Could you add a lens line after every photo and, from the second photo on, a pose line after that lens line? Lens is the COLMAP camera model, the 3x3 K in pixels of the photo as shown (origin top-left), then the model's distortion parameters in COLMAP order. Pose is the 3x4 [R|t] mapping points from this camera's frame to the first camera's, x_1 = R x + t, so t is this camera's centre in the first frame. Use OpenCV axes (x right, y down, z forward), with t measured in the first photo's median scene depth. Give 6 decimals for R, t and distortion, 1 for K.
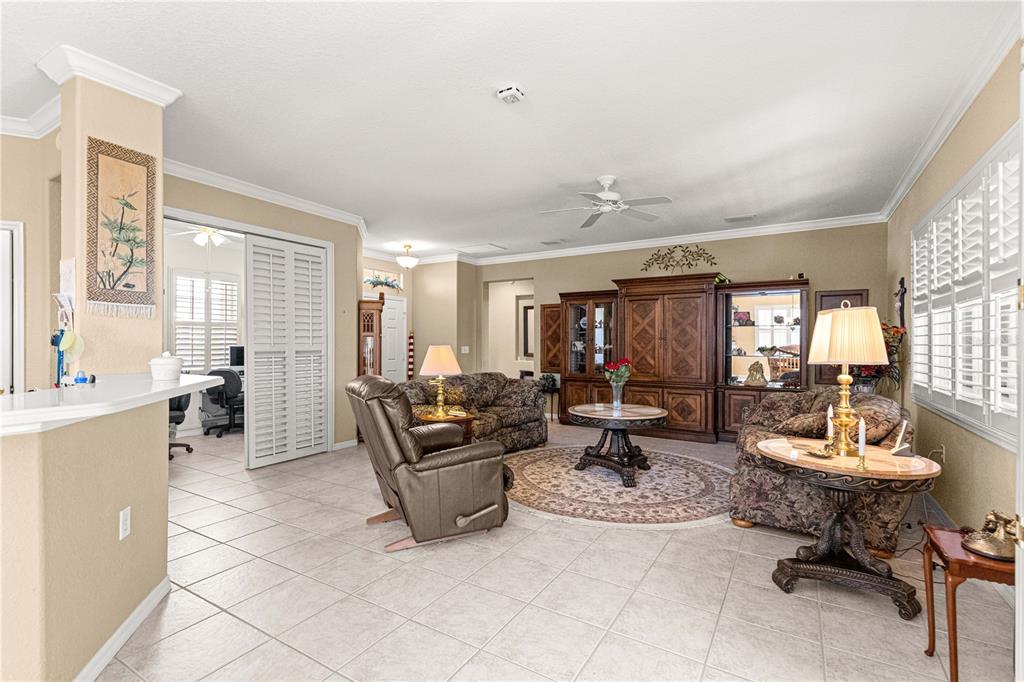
lens RADIAL K [[468.1, 0, 512.3], [0, 468.1, 343.5], [0, 0, 1]] dist [0.006386, -0.000054]
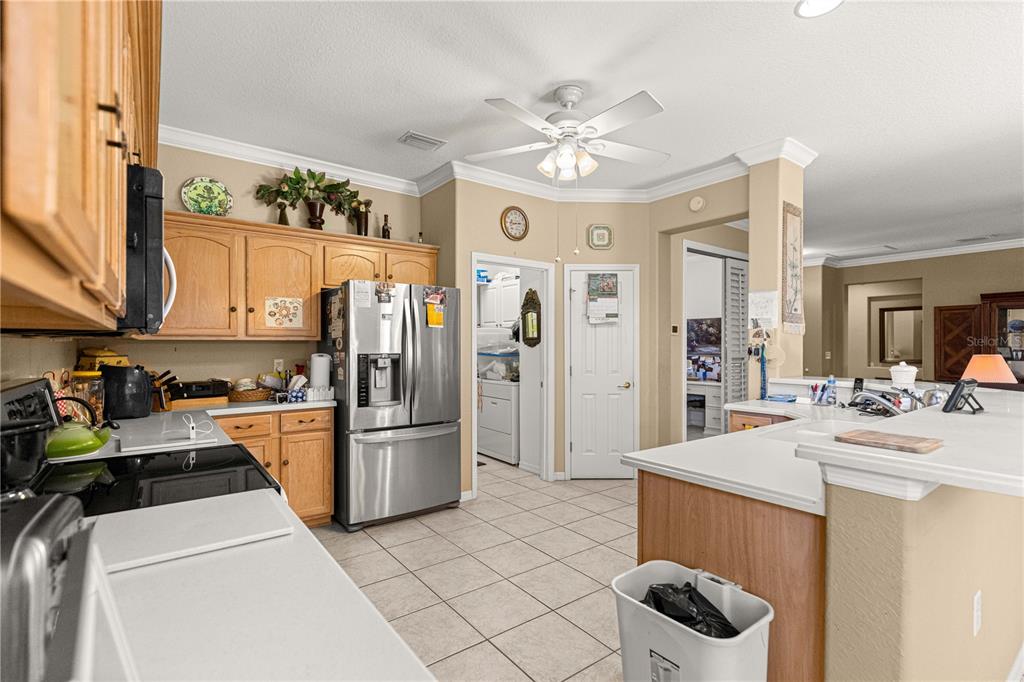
lens RADIAL K [[478.0, 0, 509.3], [0, 478.0, 346.1], [0, 0, 1]] dist [0.009087, -0.000812]
pose [[0.928895, 0.000642, -0.370343, -0.559816], [0.000130, 0.999998, 0.002060, -0.013034], [0.370344, -0.001962, 0.928893, -0.285640]]
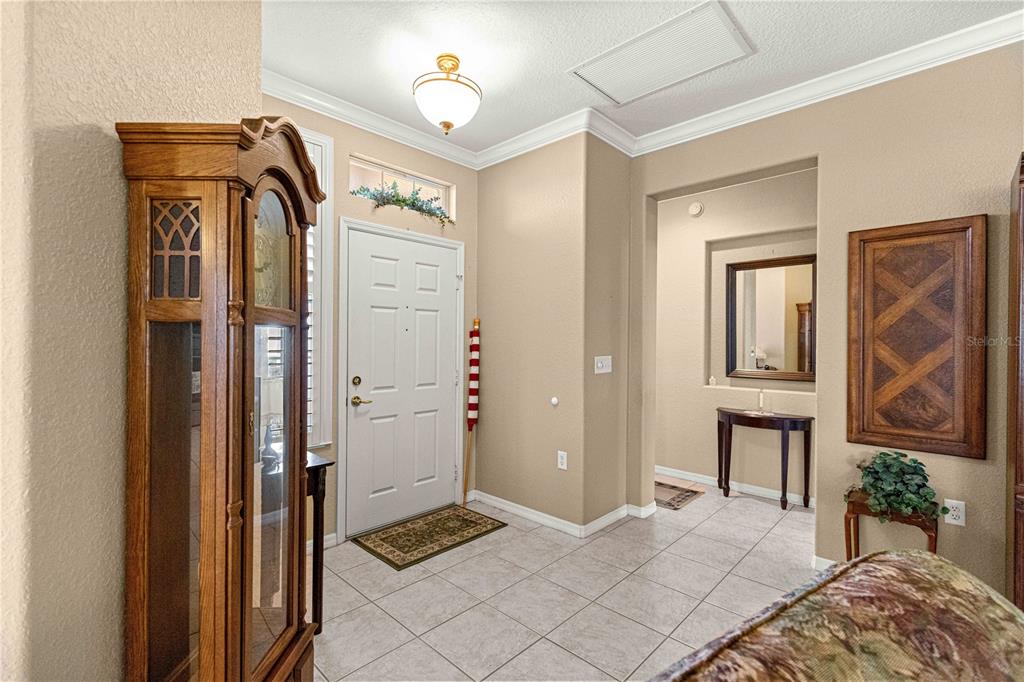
lens RADIAL K [[458.4, 0, 508.7], [0, 458.4, 341.8], [0, 0, 1]] dist [0.004689, 0.000045]
pose [[0.977687, 0.007306, -0.209938, -0.157753], [-0.007040, 0.999973, 0.002016, -0.009496], [0.209947, -0.000493, 0.977713, 0.979621]]
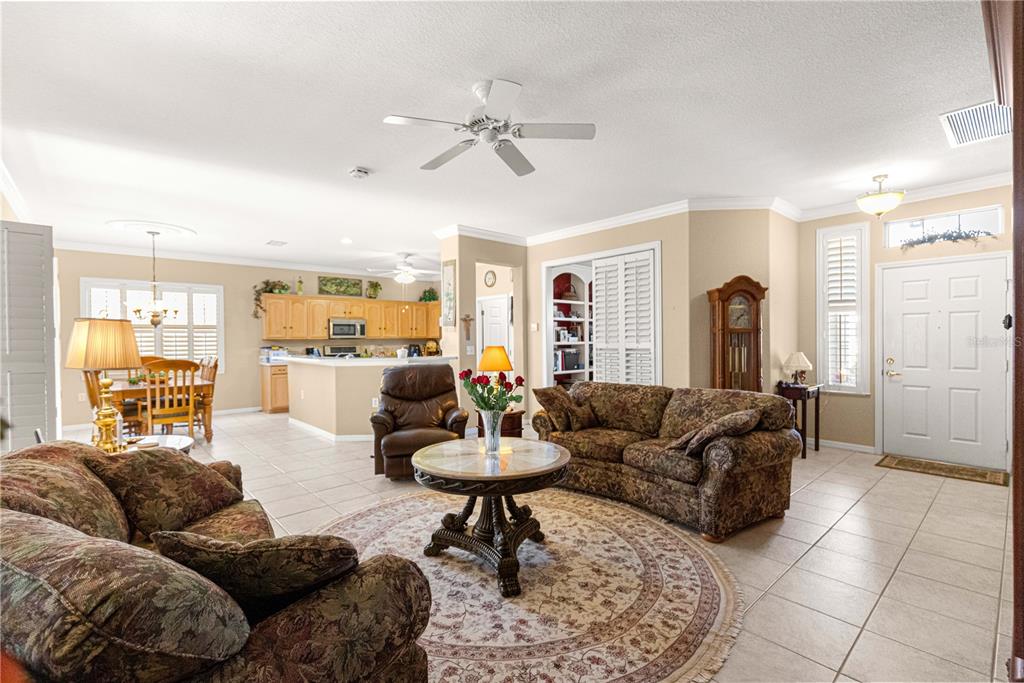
lens RADIAL K [[458.4, 0, 508.7], [0, 458.4, 342.3], [0, 0, 1]] dist [0.004689, 0.000045]
pose [[-0.287780, 0.006922, -0.957672, 0.679188], [0.008549, 0.999953, 0.004659, -0.006859], [0.957658, -0.006847, -0.287825, 1.022251]]
